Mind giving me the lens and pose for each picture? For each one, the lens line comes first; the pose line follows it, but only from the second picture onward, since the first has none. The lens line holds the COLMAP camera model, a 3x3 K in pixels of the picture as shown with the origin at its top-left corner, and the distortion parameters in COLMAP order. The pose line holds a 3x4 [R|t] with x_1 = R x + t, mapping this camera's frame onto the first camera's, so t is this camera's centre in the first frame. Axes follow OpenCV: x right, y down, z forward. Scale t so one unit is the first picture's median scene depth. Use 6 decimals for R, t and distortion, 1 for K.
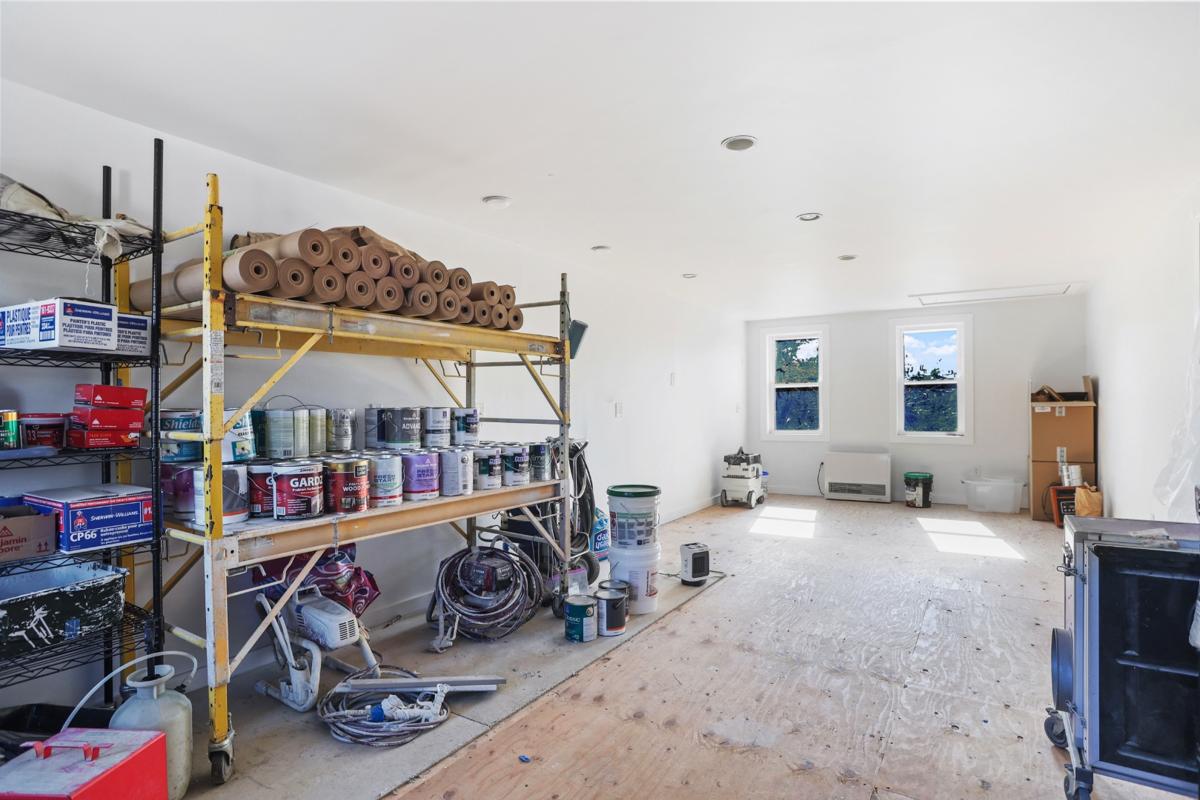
lens RADIAL K [[641.0, 0, 601.5], [0, 641.0, 404.3], [0, 0, 1]] dist [-0.003262, -0.000253]
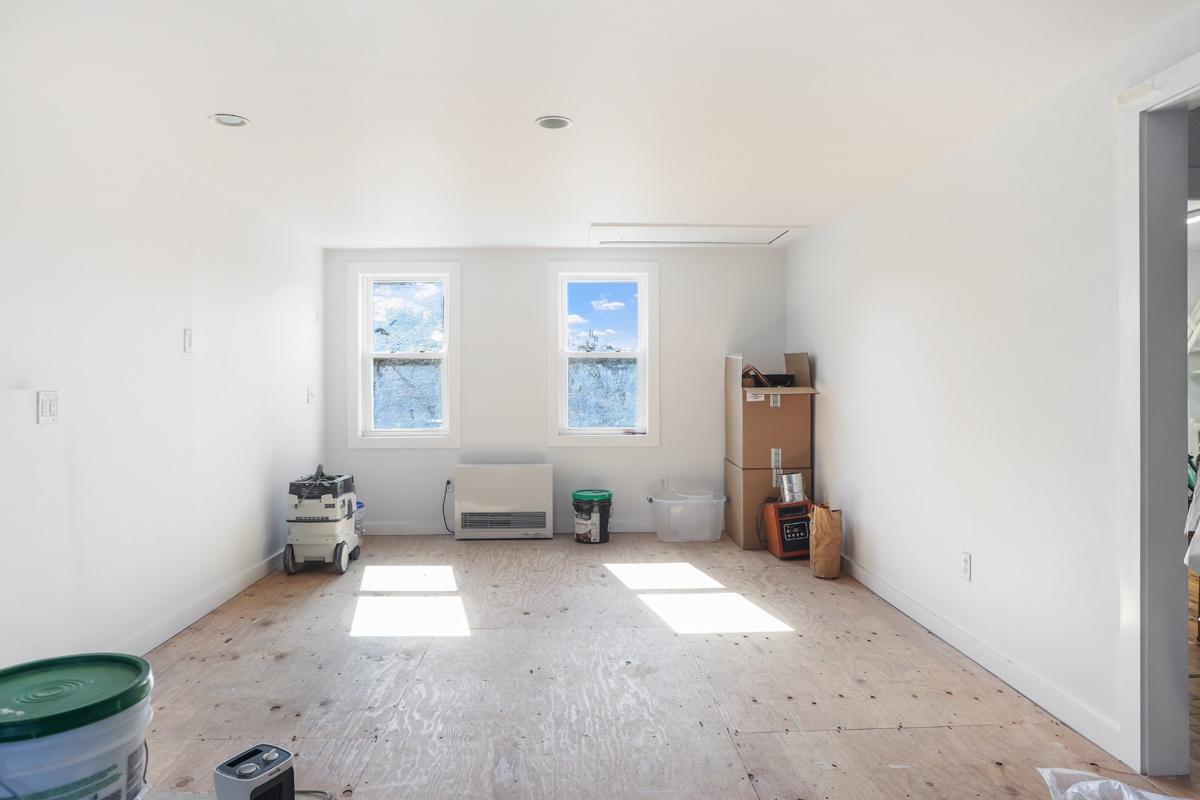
lens RADIAL K [[795.5, 0, 600.4], [0, 795.5, 395.4], [0, 0, 1]] dist [-0.003891, -0.002395]
pose [[0.828700, -0.006626, 0.559654, 0.031548], [-0.000684, 0.999917, 0.012852, -0.005394], [-0.559693, -0.011034, 0.828626, 0.301066]]
